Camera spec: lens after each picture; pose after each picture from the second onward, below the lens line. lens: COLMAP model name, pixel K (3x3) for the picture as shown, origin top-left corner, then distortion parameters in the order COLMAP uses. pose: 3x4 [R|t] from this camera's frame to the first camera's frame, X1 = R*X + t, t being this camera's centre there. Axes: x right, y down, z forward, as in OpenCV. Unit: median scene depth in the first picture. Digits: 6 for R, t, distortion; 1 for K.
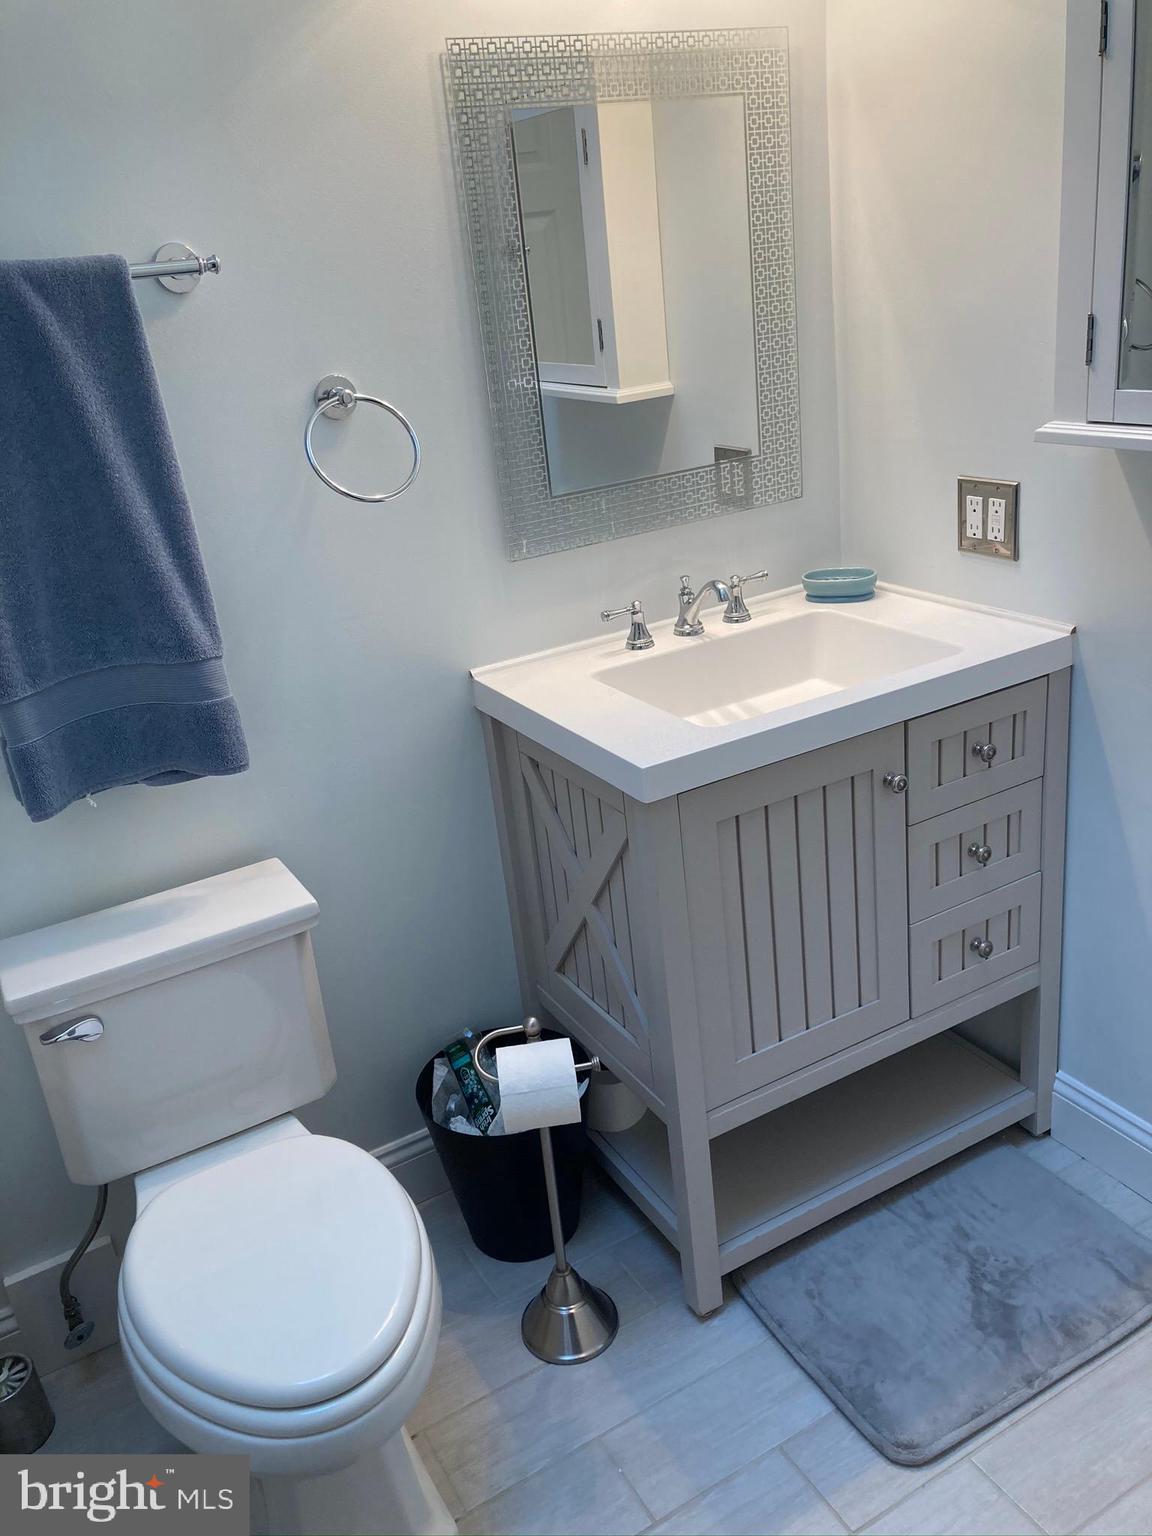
lens RADIAL K [[1266.0, 0, 587.0], [0, 1266.0, 743.5], [0, 0, 1]] dist [0.039050, -0.044089]
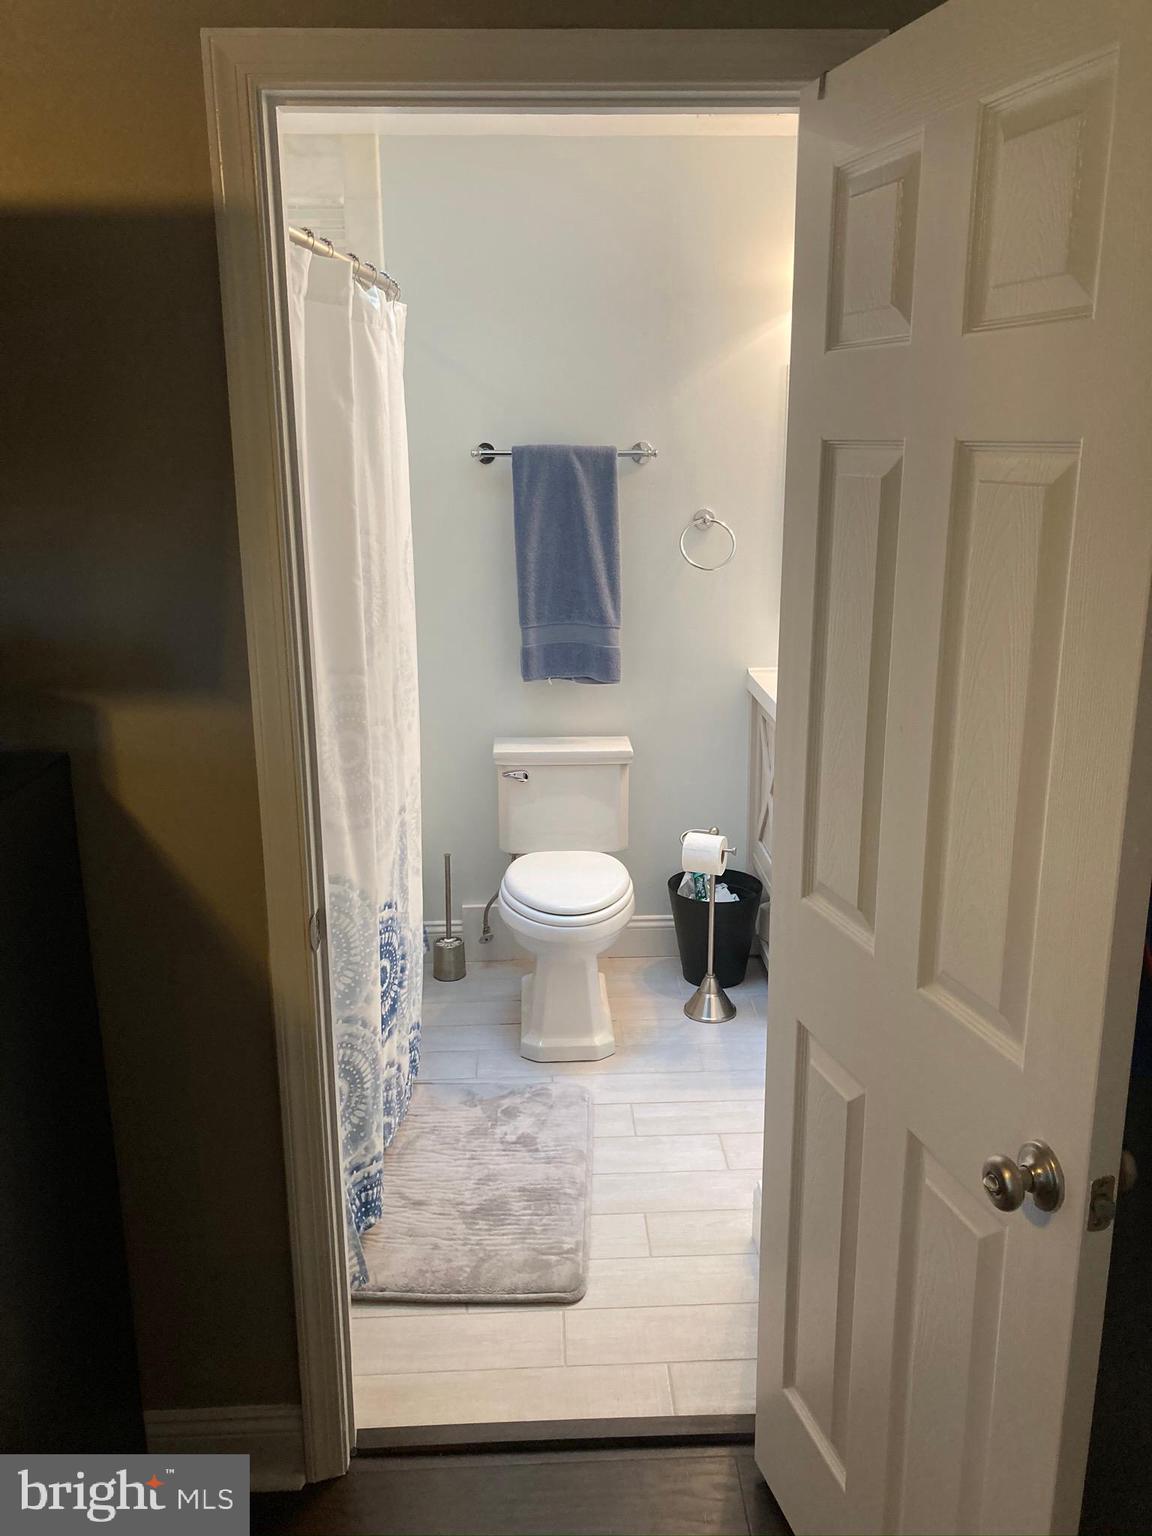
lens RADIAL K [[1266.0, 0, 582.6], [0, 1266.0, 767.8], [0, 0, 1]] dist [0.039050, -0.044089]
pose [[0.889919, 0.204713, -0.407599, 0.554734], [-0.241252, 0.969649, -0.039734, 0.249485], [0.387093, 0.133695, 0.912296, -0.907193]]
